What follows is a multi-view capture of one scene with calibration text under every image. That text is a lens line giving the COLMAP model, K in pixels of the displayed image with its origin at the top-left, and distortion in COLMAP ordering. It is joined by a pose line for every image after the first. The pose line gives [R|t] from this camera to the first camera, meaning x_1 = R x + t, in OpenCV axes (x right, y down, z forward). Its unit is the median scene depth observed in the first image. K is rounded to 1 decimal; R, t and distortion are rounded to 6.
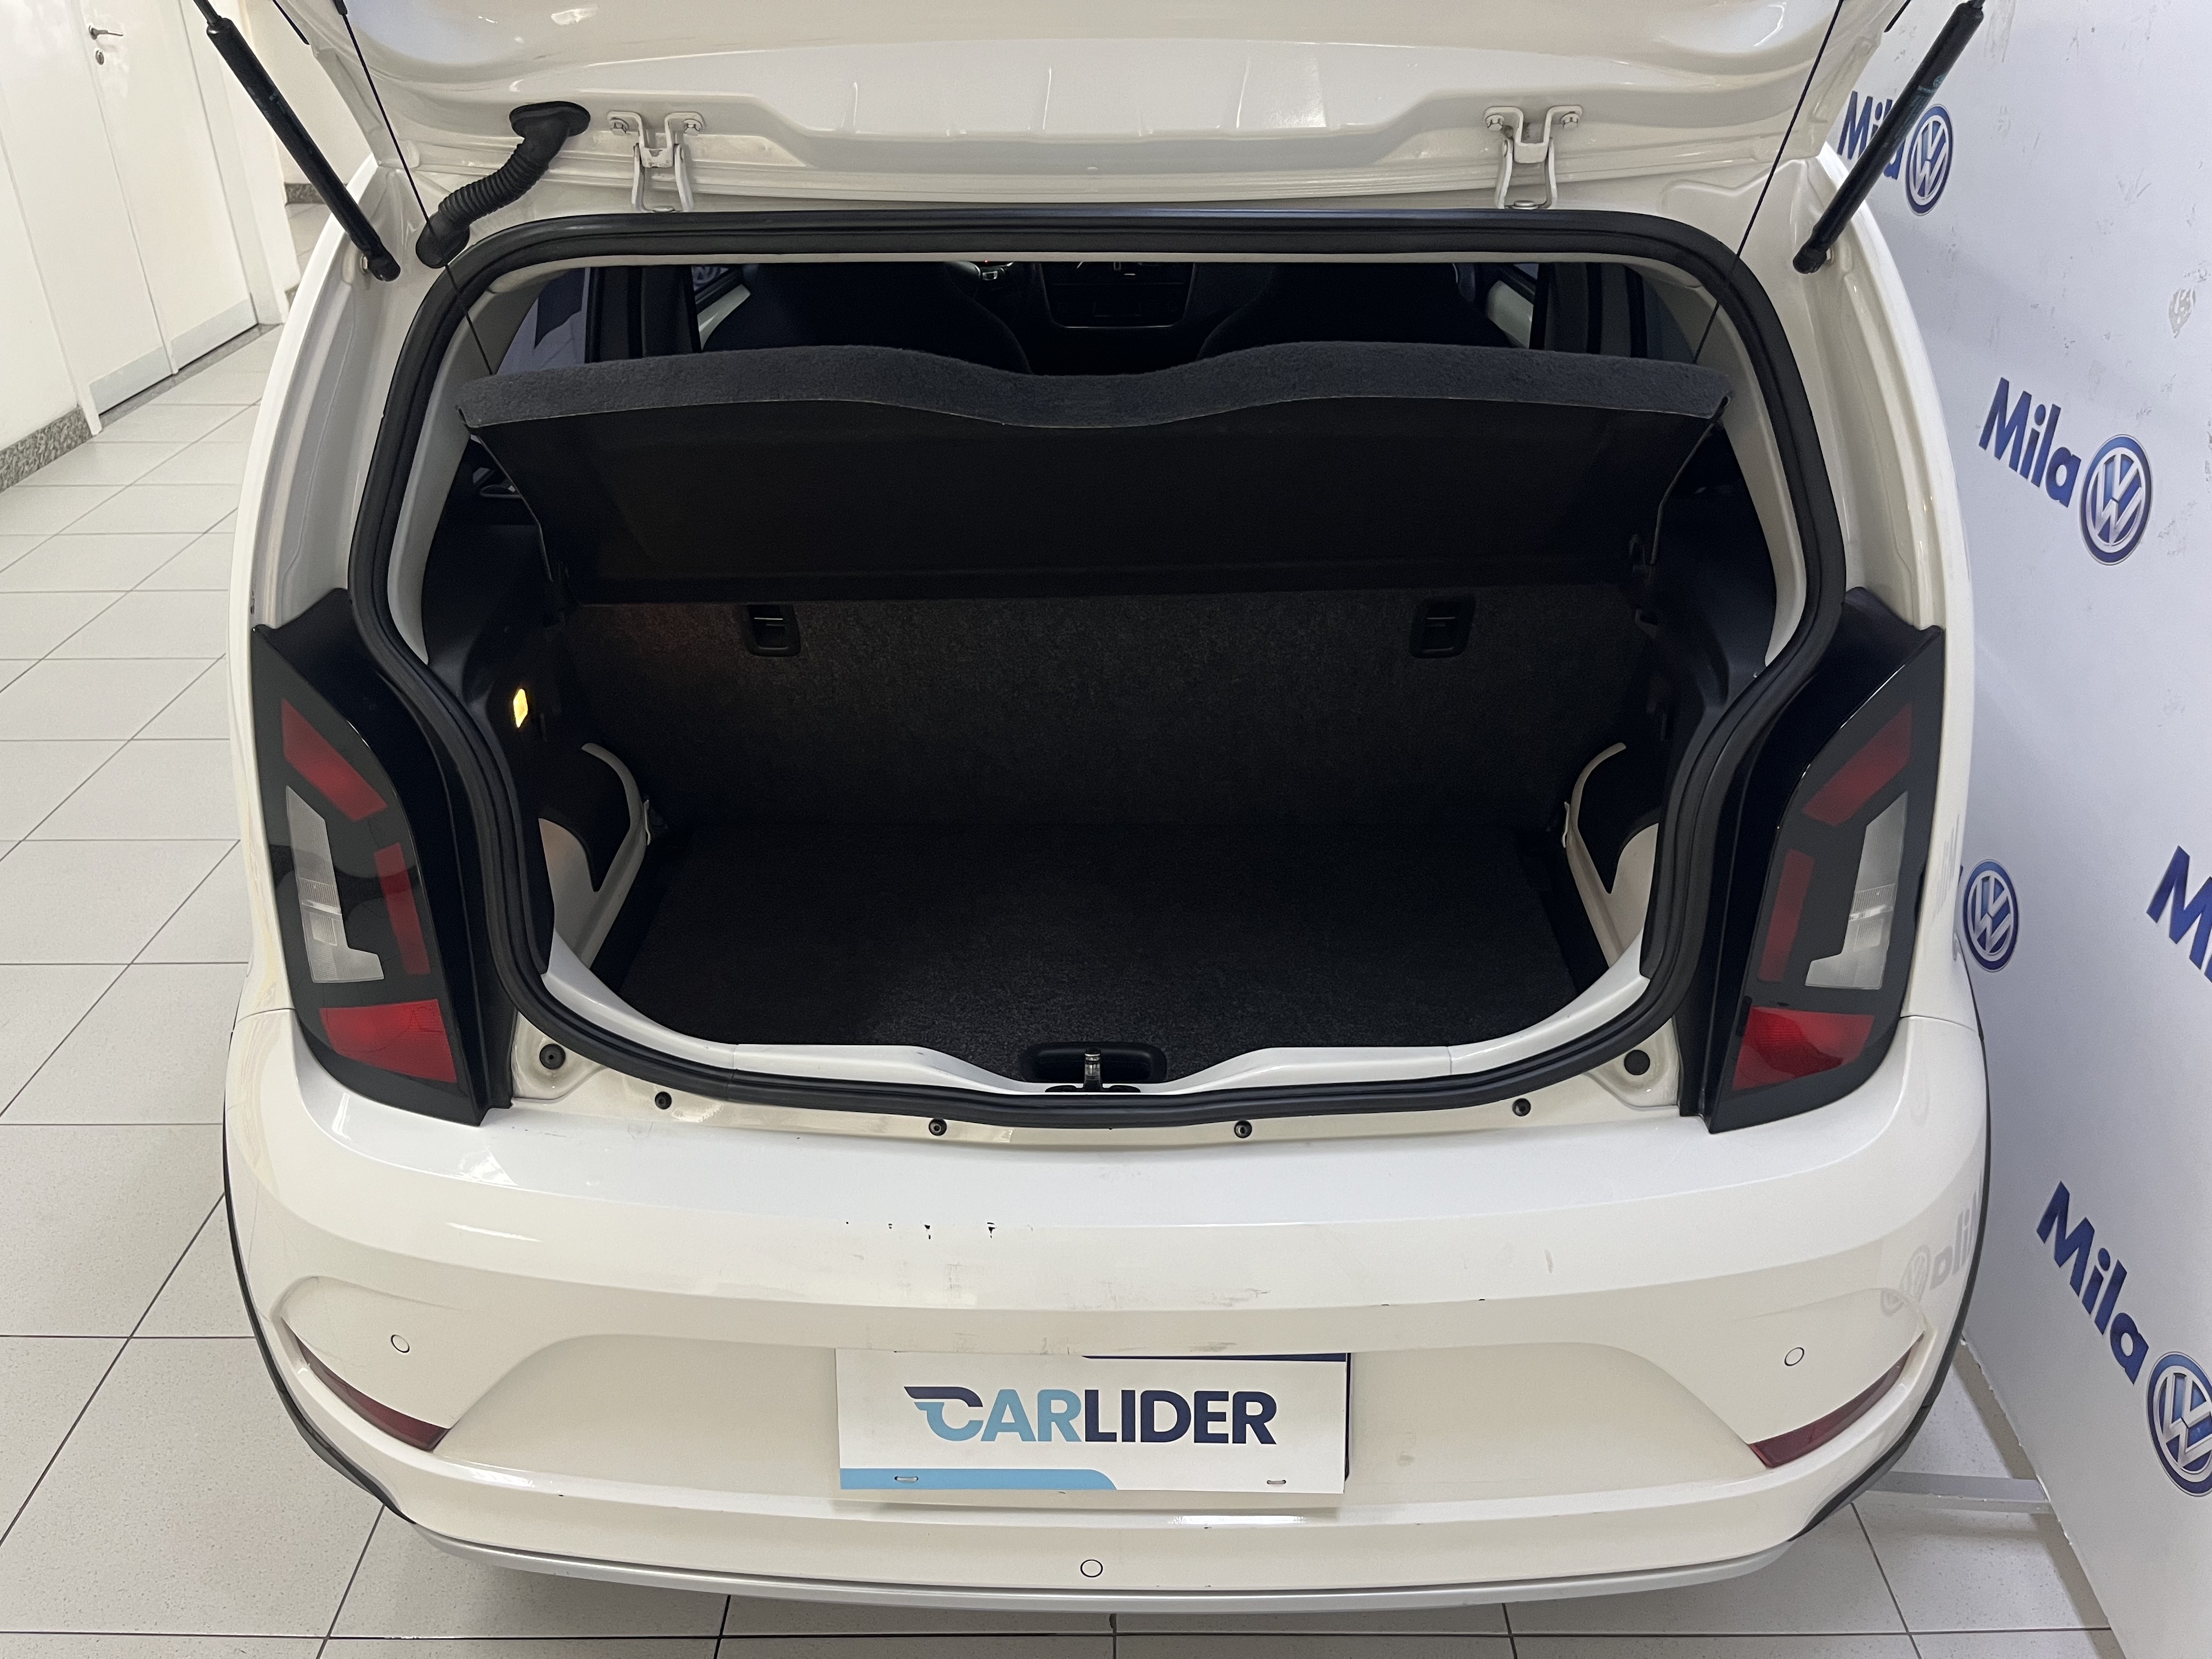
lens RADIAL K [[1674.5, 0, 1092.1], [0, 1674.5, 848.0], [0, 0, 1]] dist [0.063000, -0.092633]
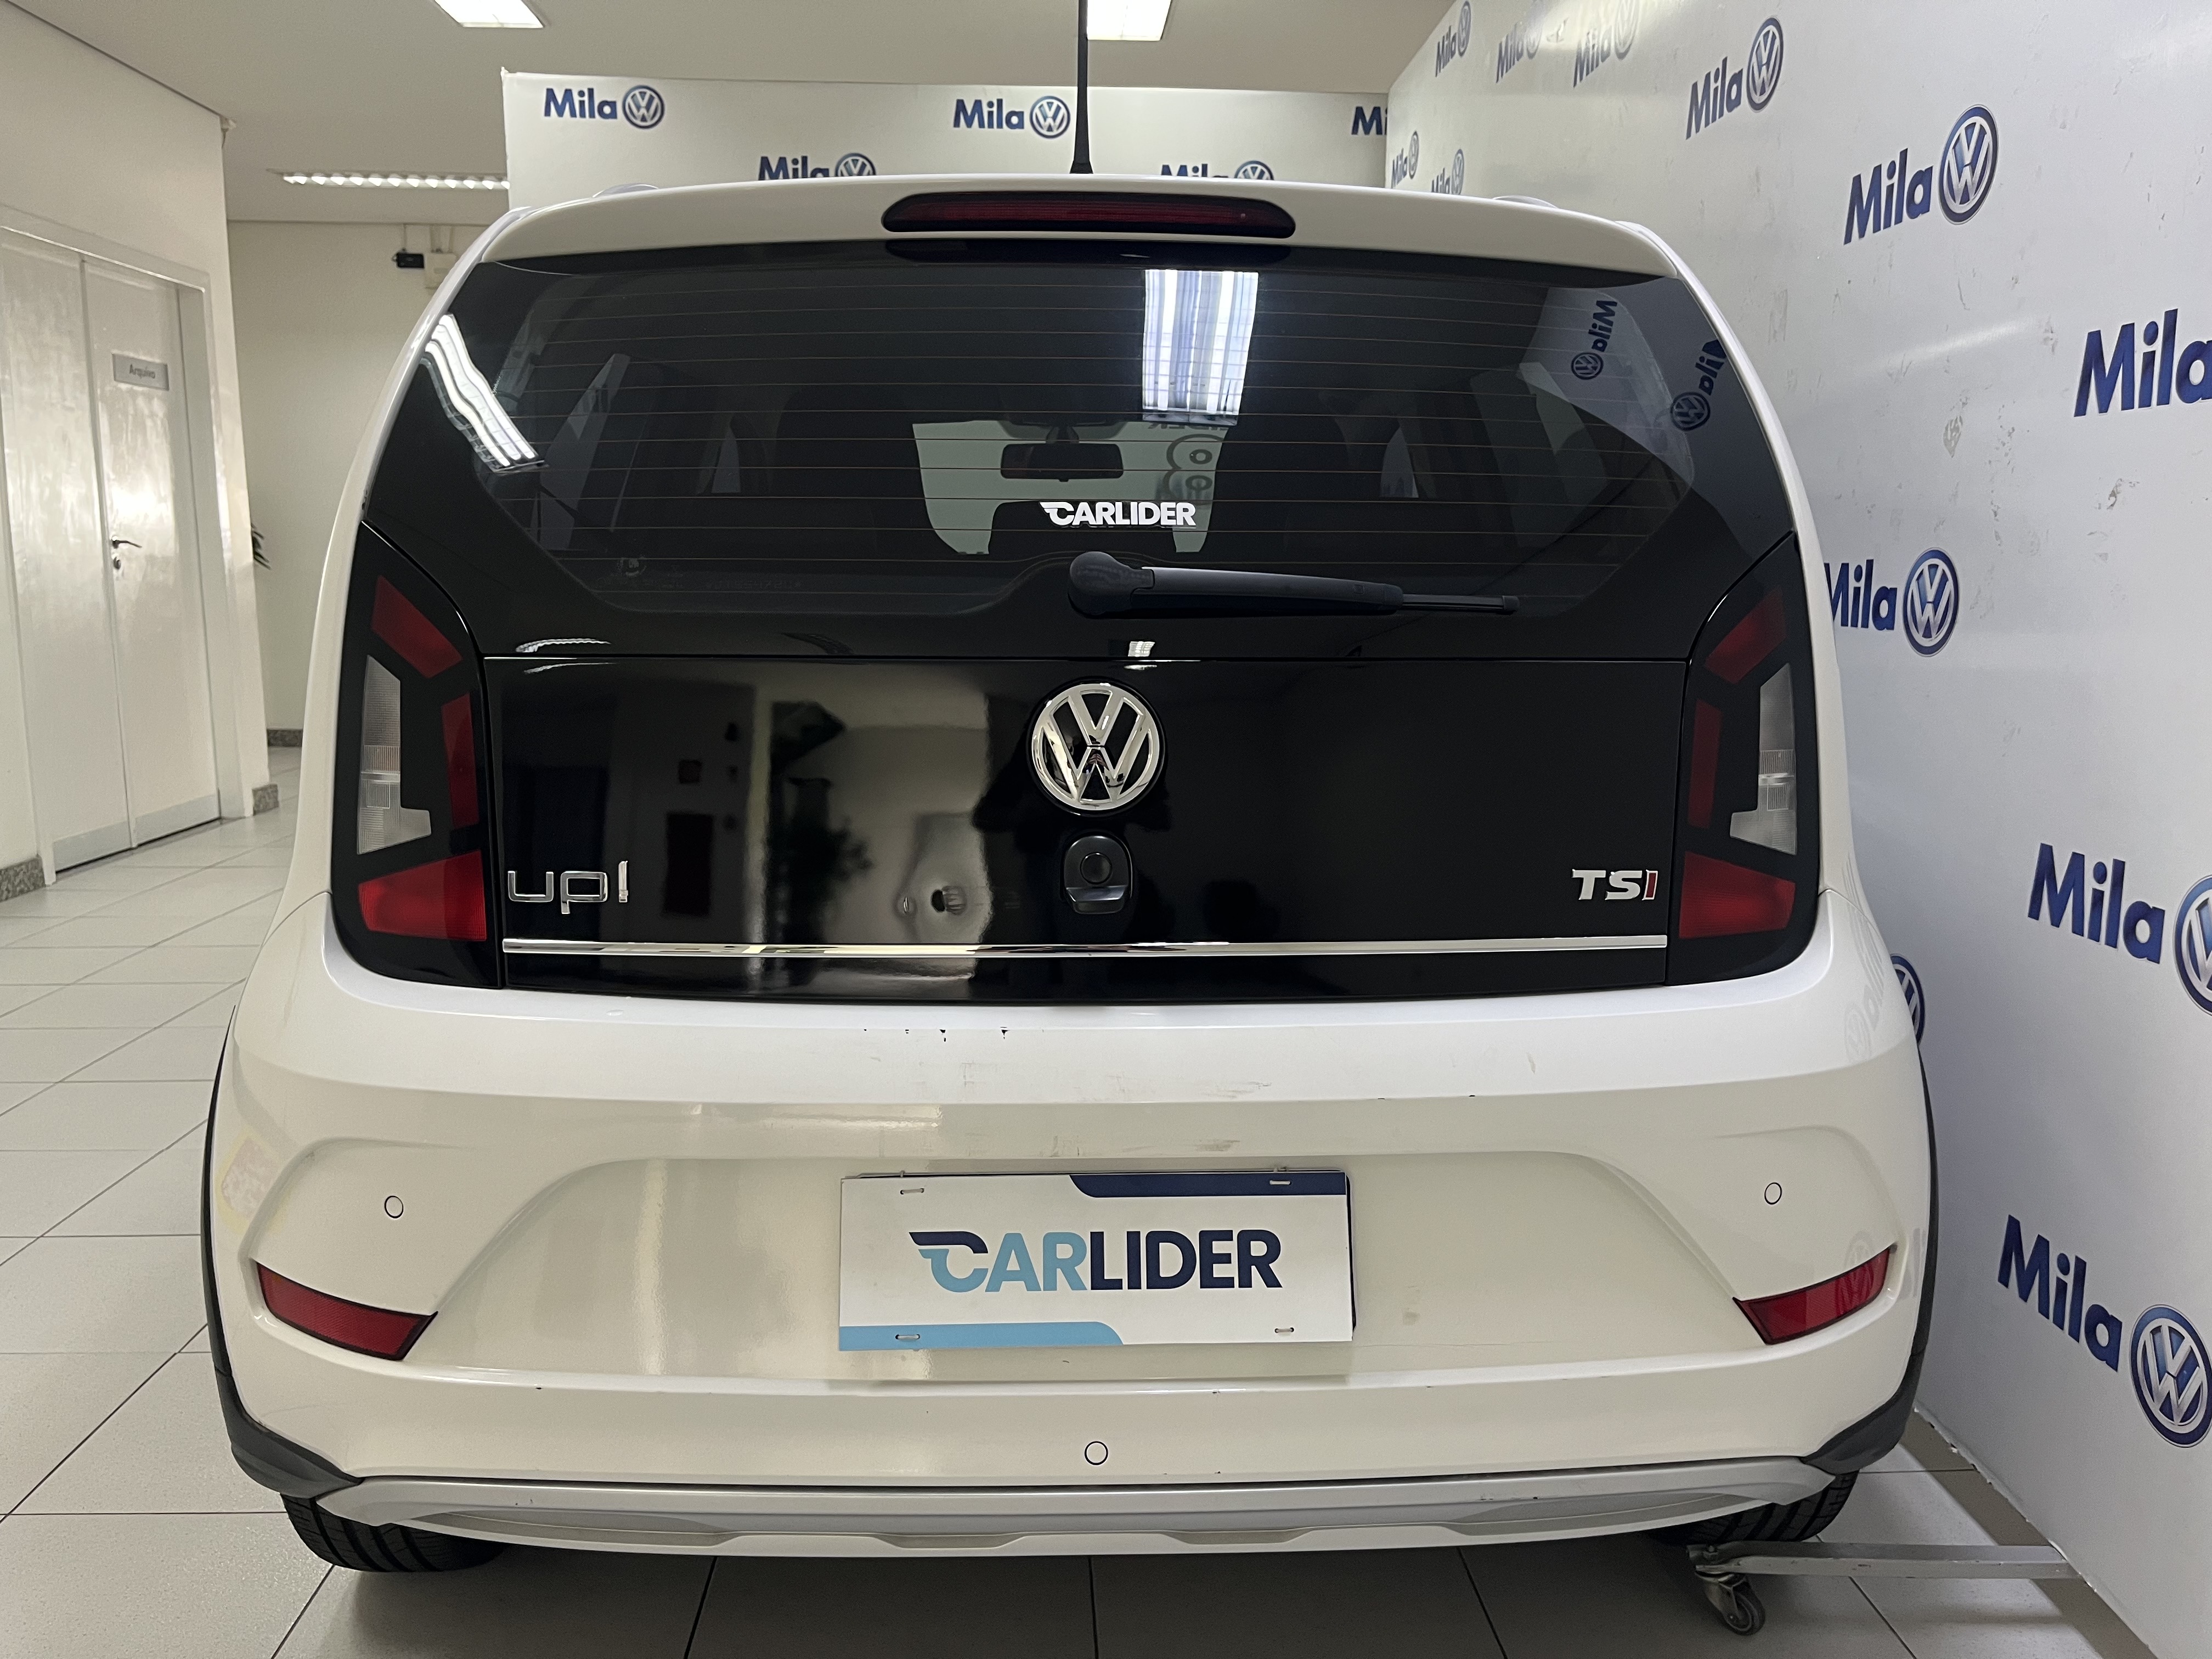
lens RADIAL K [[1674.5, 0, 1098.9], [0, 1674.5, 831.5], [0, 0, 1]] dist [0.063000, -0.092633]
pose [[0.998262, 0.005647, 0.058659, -0.059106], [0.015810, 0.933244, -0.358896, 0.456607], [-0.056769, 0.359200, 0.931533, -0.019396]]
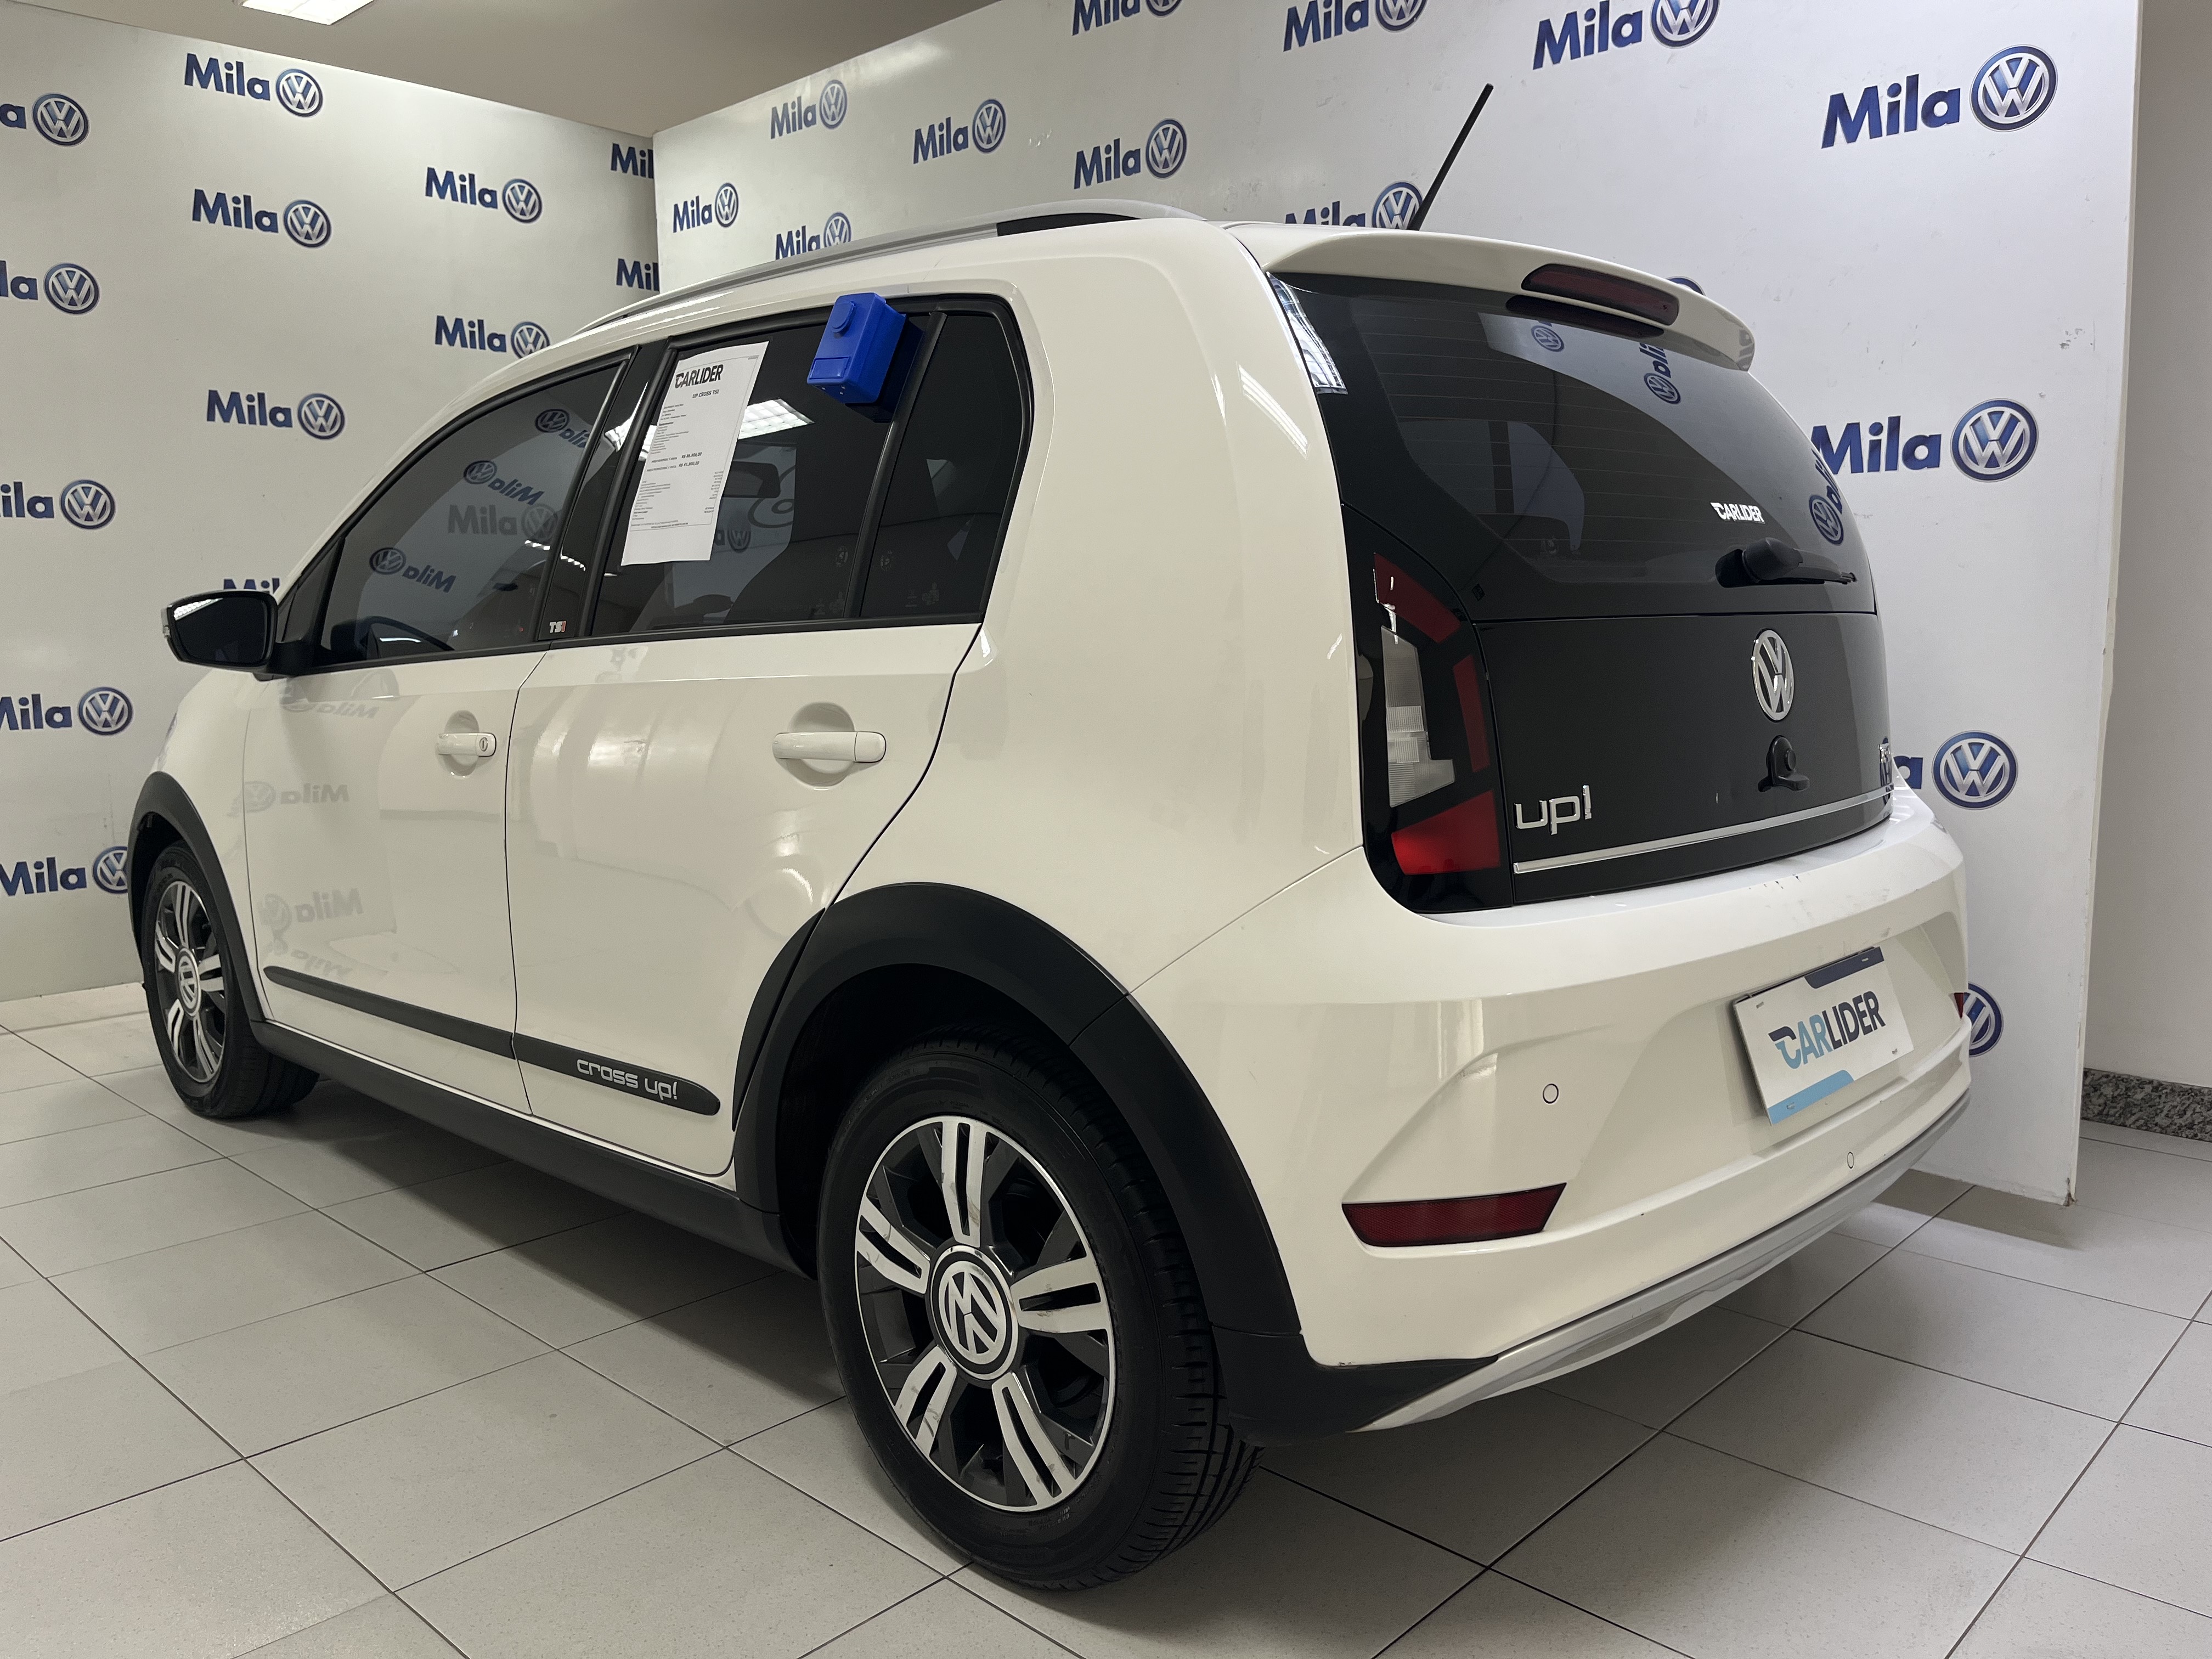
lens RADIAL K [[1674.5, 0, 1118.3], [0, 1674.5, 847.9], [0, 0, 1]] dist [0.063000, -0.092633]
pose [[0.680698, -0.097616, 0.726032, -1.438894], [0.370938, 0.900564, -0.226694, 0.298399], [-0.631709, 0.423623, 0.649221, 0.383395]]
